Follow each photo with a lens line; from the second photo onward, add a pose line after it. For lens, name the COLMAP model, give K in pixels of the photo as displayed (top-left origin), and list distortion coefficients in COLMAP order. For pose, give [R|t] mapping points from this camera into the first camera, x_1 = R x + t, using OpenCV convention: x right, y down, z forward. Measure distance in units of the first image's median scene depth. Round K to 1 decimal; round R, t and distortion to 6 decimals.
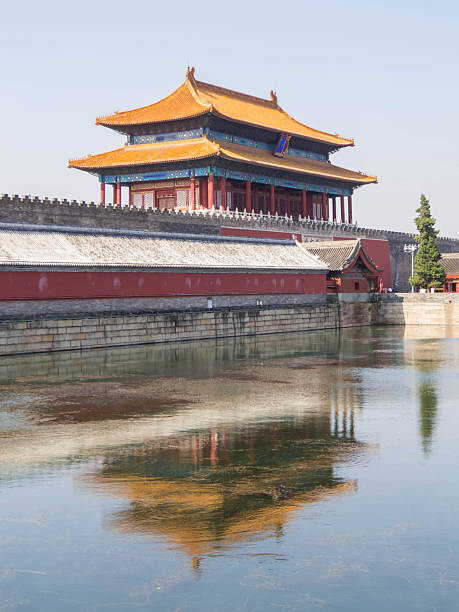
lens RADIAL K [[1213.0, 0, 229.5], [0, 1213.0, 306.0], [0, 0, 1]] dist [-0.016281, 0.421515]
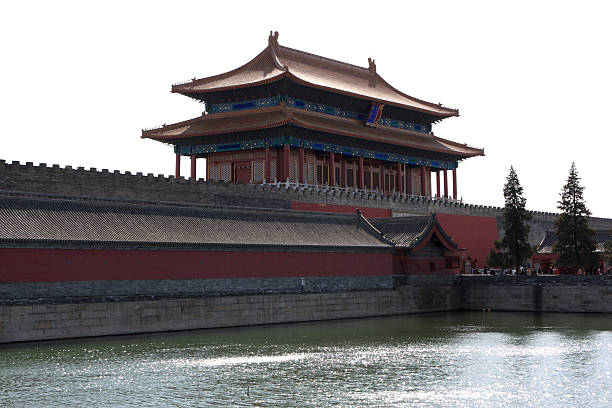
lens RADIAL K [[1148.0, 0, 306.0], [0, 1148.0, 204.0], [0, 0, 1]] dist [-0.047340, -0.127306]
pose [[0.996454, 0.001816, -0.084118, 0.071374], [-0.007575, 0.997643, -0.068201, -0.003494], [0.083795, 0.068596, 0.994119, 0.134295]]
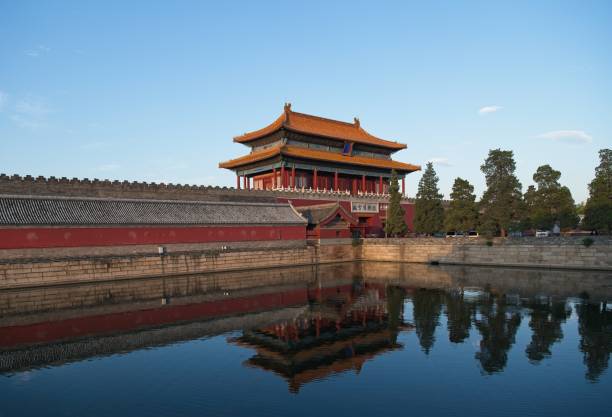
lens RADIAL K [[472.3, 0, 283.4], [0, 472.3, 294.1], [0, 0, 1]] dist [0.005518, 0.003245]
pose [[0.940882, 0.032711, -0.337151, 0.203868], [0.006421, 0.993425, 0.114302, -0.008235], [0.338673, -0.109710, 0.934486, 0.368550]]
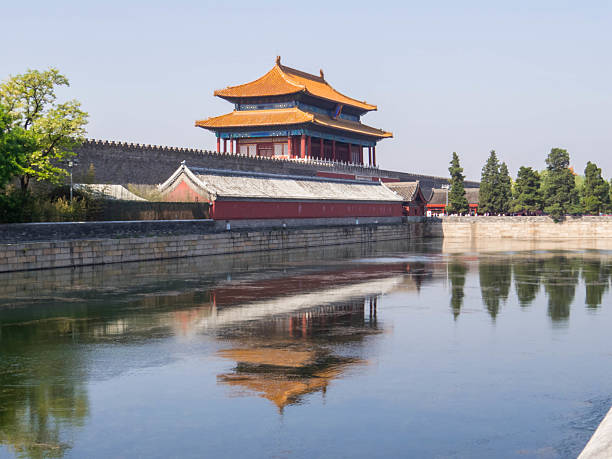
lens RADIAL K [[1213.0, 0, 306.0], [0, 1213.0, 229.5], [0, 0, 1]] dist [-0.016281, 0.421515]
pose [[0.987065, 0.003255, 0.160289, -0.238665], [-0.002880, 0.999993, -0.002573, 0.009023], [-0.160297, 0.002078, 0.987067, -0.424110]]
